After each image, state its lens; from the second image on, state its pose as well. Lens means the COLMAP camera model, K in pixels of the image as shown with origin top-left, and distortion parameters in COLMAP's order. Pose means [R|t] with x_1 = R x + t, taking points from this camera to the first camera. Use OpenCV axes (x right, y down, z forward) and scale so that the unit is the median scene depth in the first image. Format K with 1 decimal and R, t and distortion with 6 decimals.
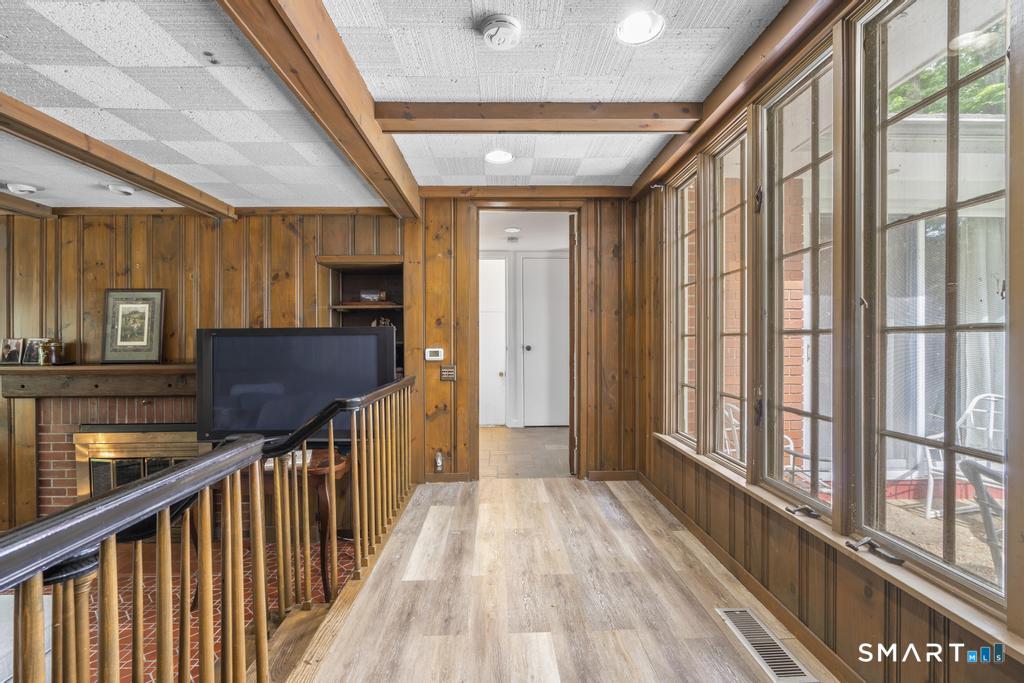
lens RADIAL K [[456.4, 0, 512.0], [0, 456.4, 341.5], [0, 0, 1]] dist [-0.001130, 0.000480]
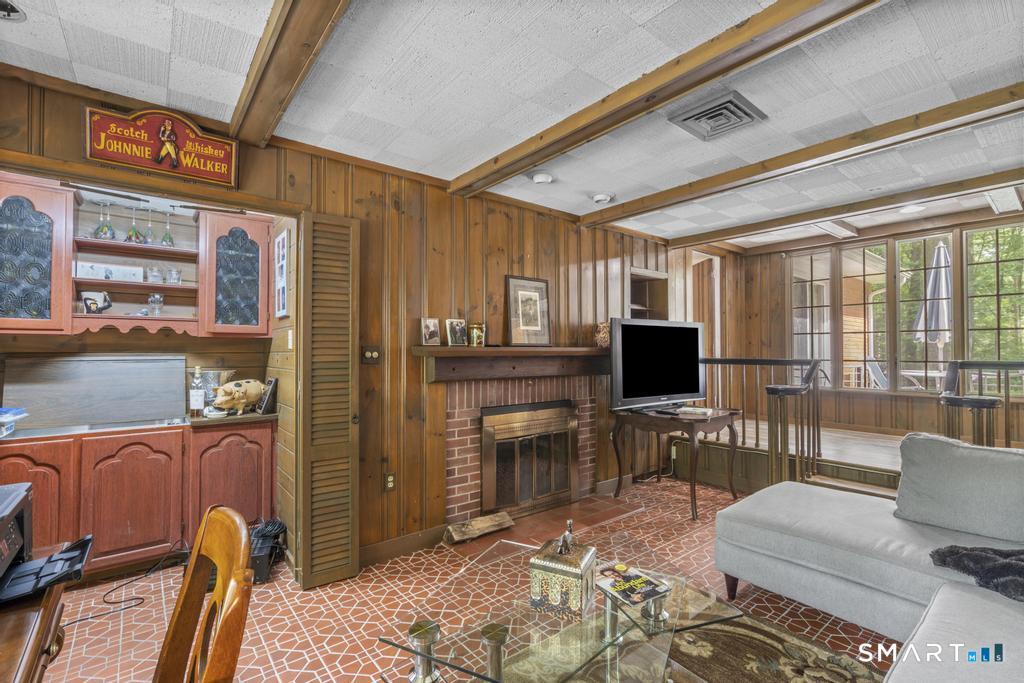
lens RADIAL K [[456.4, 0, 512.0], [0, 456.4, 341.5], [0, 0, 1]] dist [-0.001130, 0.000480]
pose [[0.776741, 0.015897, 0.629620, -1.533798], [-0.002833, 0.999759, -0.021748, 0.059465], [-0.629814, 0.015109, 0.776599, 0.184796]]
